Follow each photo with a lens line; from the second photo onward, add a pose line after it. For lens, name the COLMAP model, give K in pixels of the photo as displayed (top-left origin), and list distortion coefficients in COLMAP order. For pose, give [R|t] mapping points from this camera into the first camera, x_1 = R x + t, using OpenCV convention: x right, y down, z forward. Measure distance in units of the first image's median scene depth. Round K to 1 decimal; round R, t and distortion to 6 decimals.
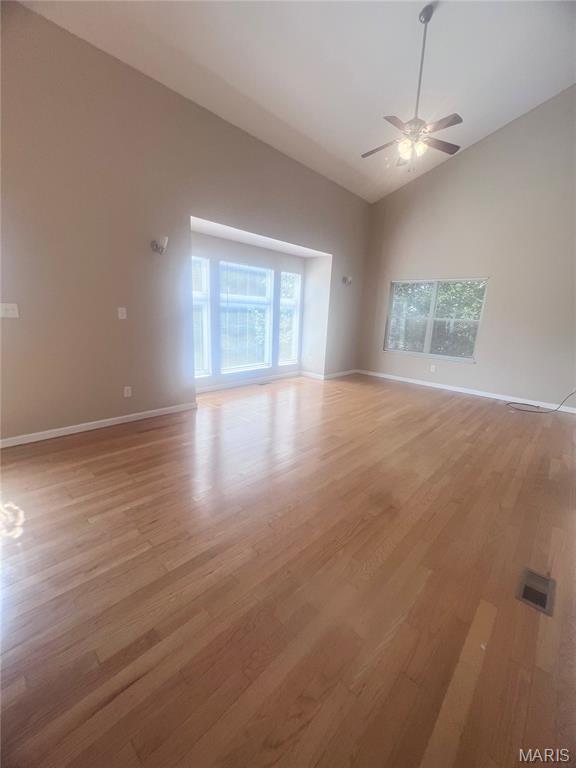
lens RADIAL K [[308.1, 0, 290.7], [0, 308.1, 381.9], [0, 0, 1]] dist [-0.001752, -0.000359]
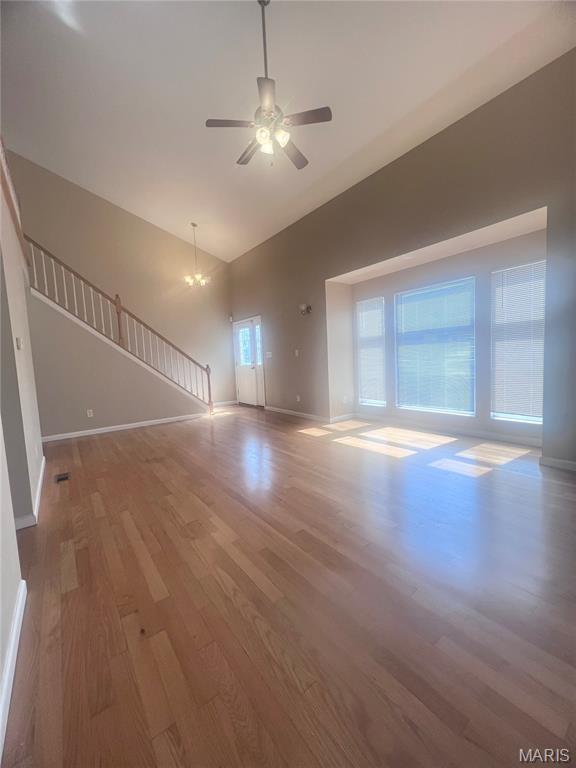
lens RADIAL K [[308.1, 0, 290.7], [0, 308.1, 381.9], [0, 0, 1]] dist [-0.001752, -0.000359]
pose [[-0.165653, 0.055906, -0.984598, 1.051919], [-0.180217, 0.979864, 0.085958, -0.180373], [0.969578, 0.191680, -0.152242, 1.103595]]
